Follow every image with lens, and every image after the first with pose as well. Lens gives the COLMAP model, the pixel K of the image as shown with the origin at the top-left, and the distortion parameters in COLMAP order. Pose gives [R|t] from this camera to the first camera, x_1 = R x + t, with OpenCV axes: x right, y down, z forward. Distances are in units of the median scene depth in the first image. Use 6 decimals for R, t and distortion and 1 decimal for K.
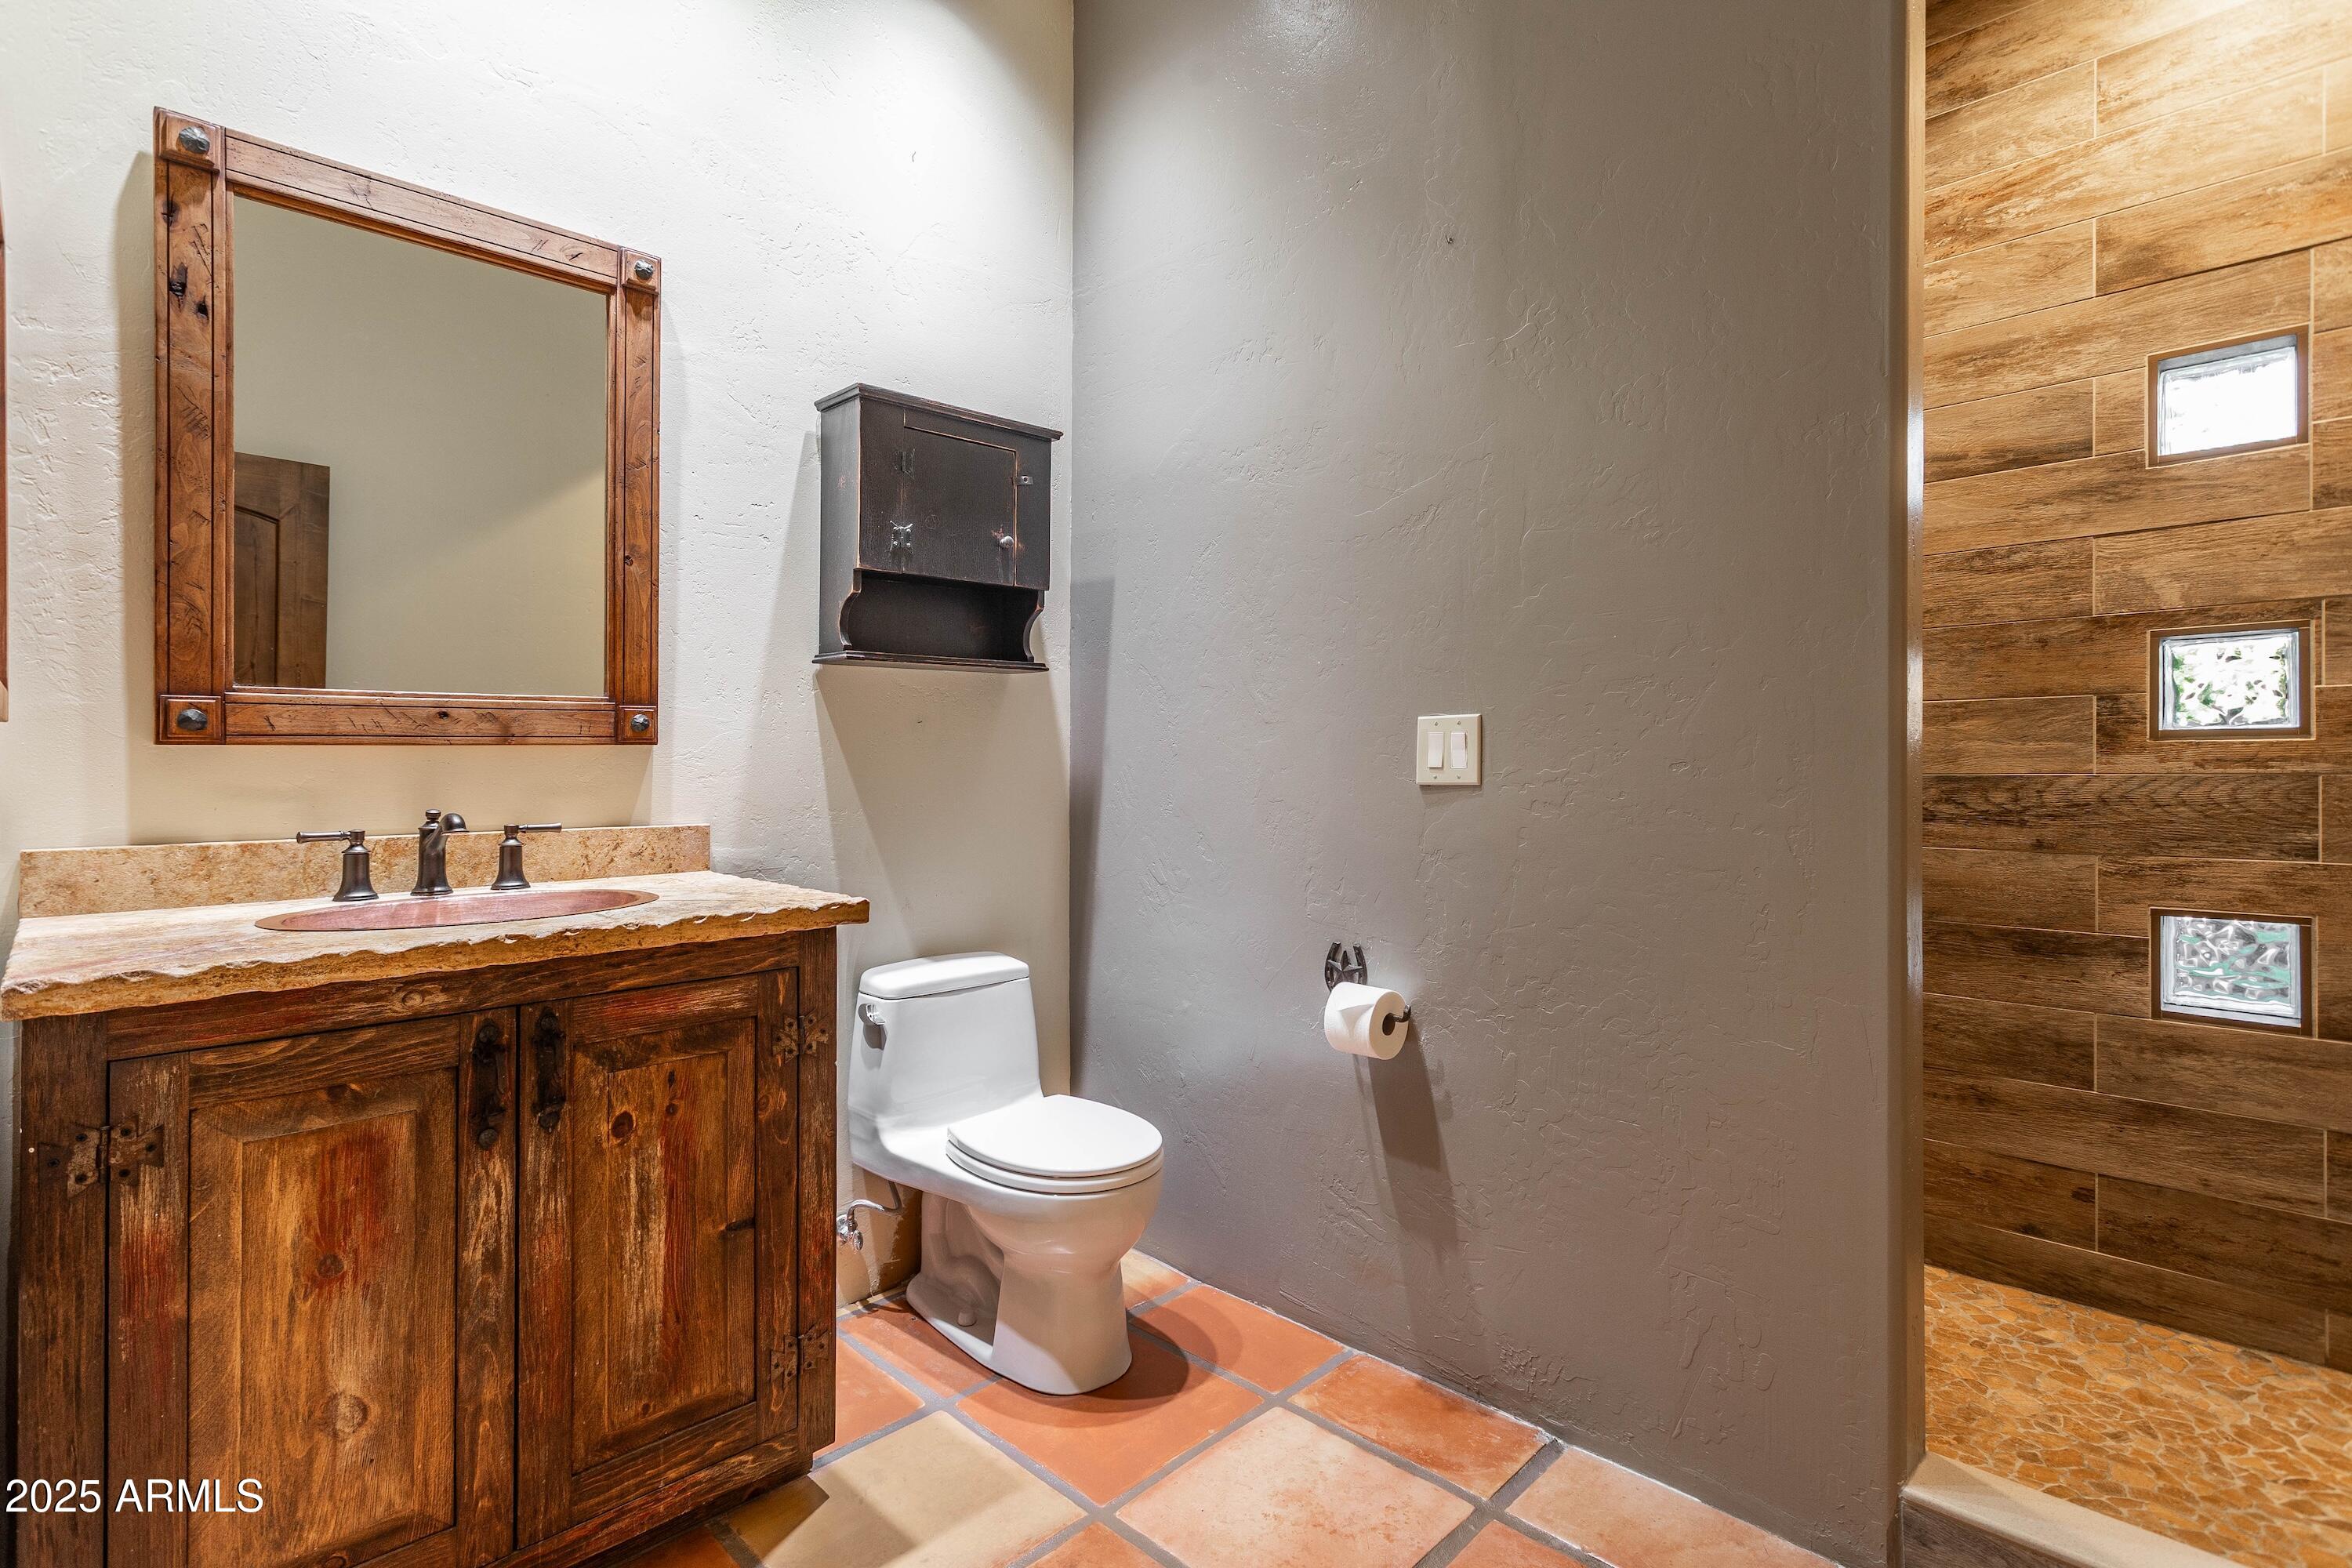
lens RADIAL K [[1128.4, 0, 1174.1], [0, 1128.4, 773.9], [0, 0, 1]] dist [0.001412, 0.001961]
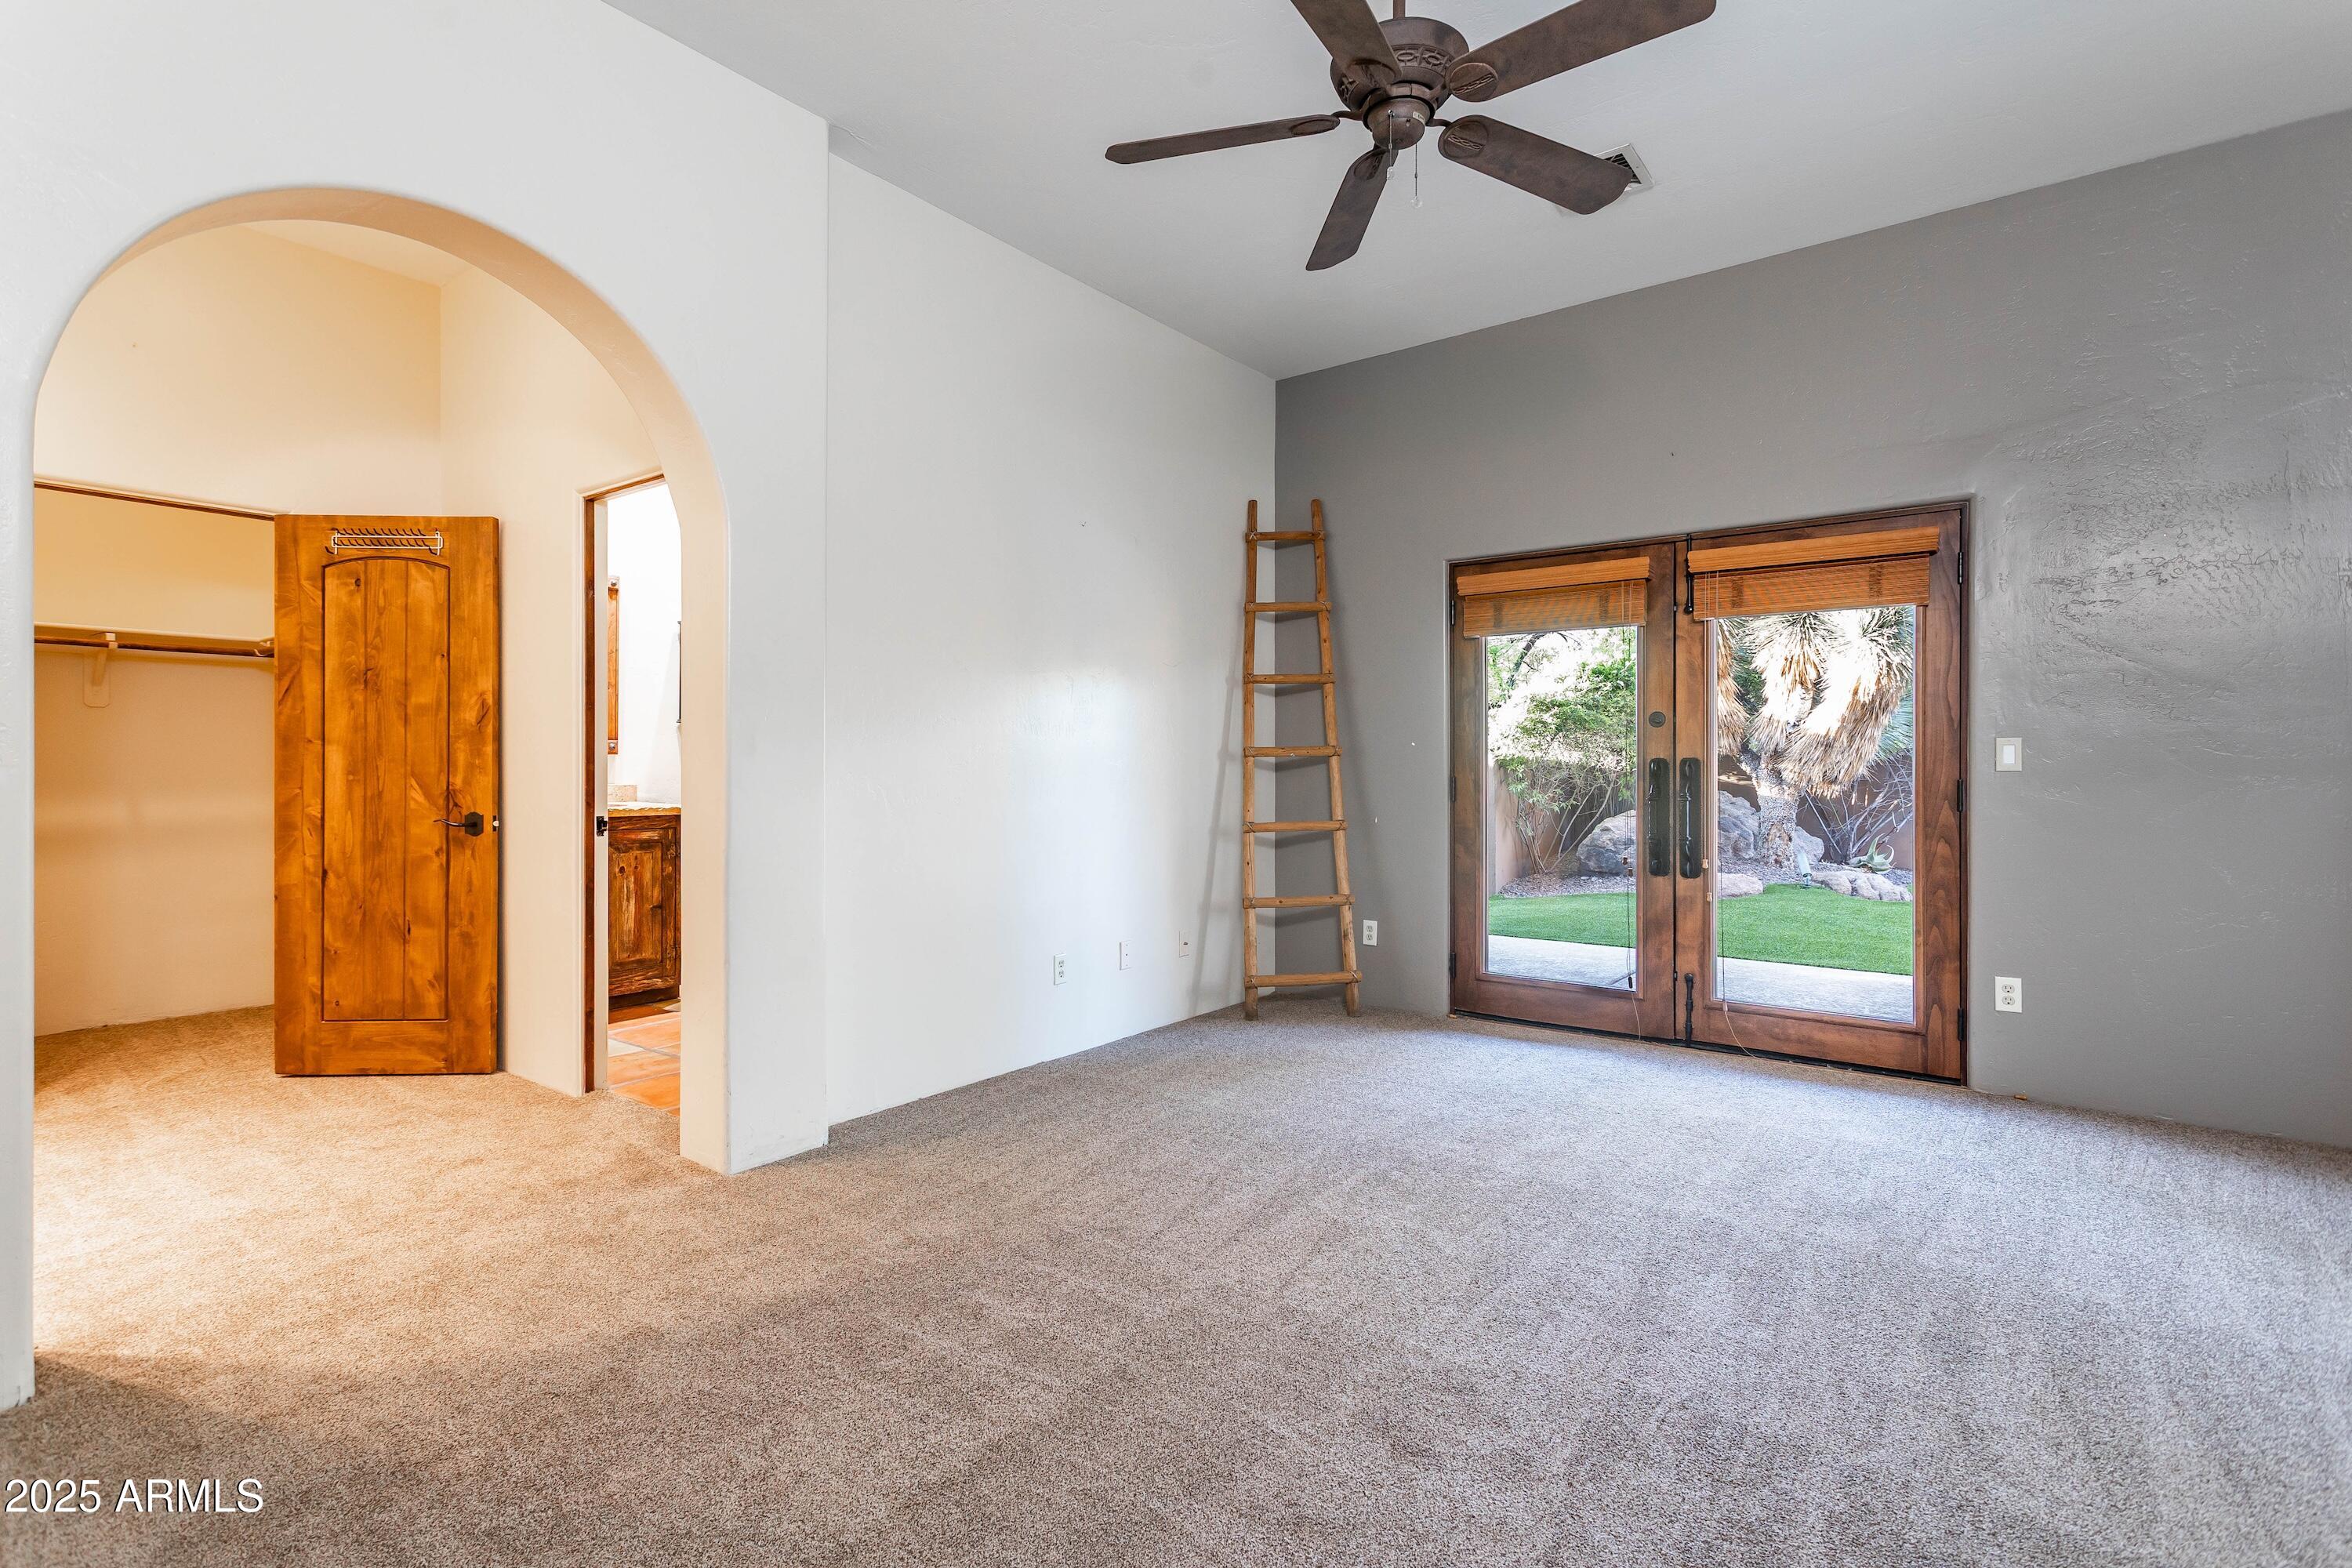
lens RADIAL K [[1128.4, 0, 1179.3], [0, 1128.4, 779.4], [0, 0, 1]] dist [0.001412, 0.001961]
pose [[0.988179, 0.002239, 0.153290, 0.580162], [-0.002036, 0.999997, -0.001479, 0.042614], [-0.153293, 0.001150, 0.988180, -2.364708]]
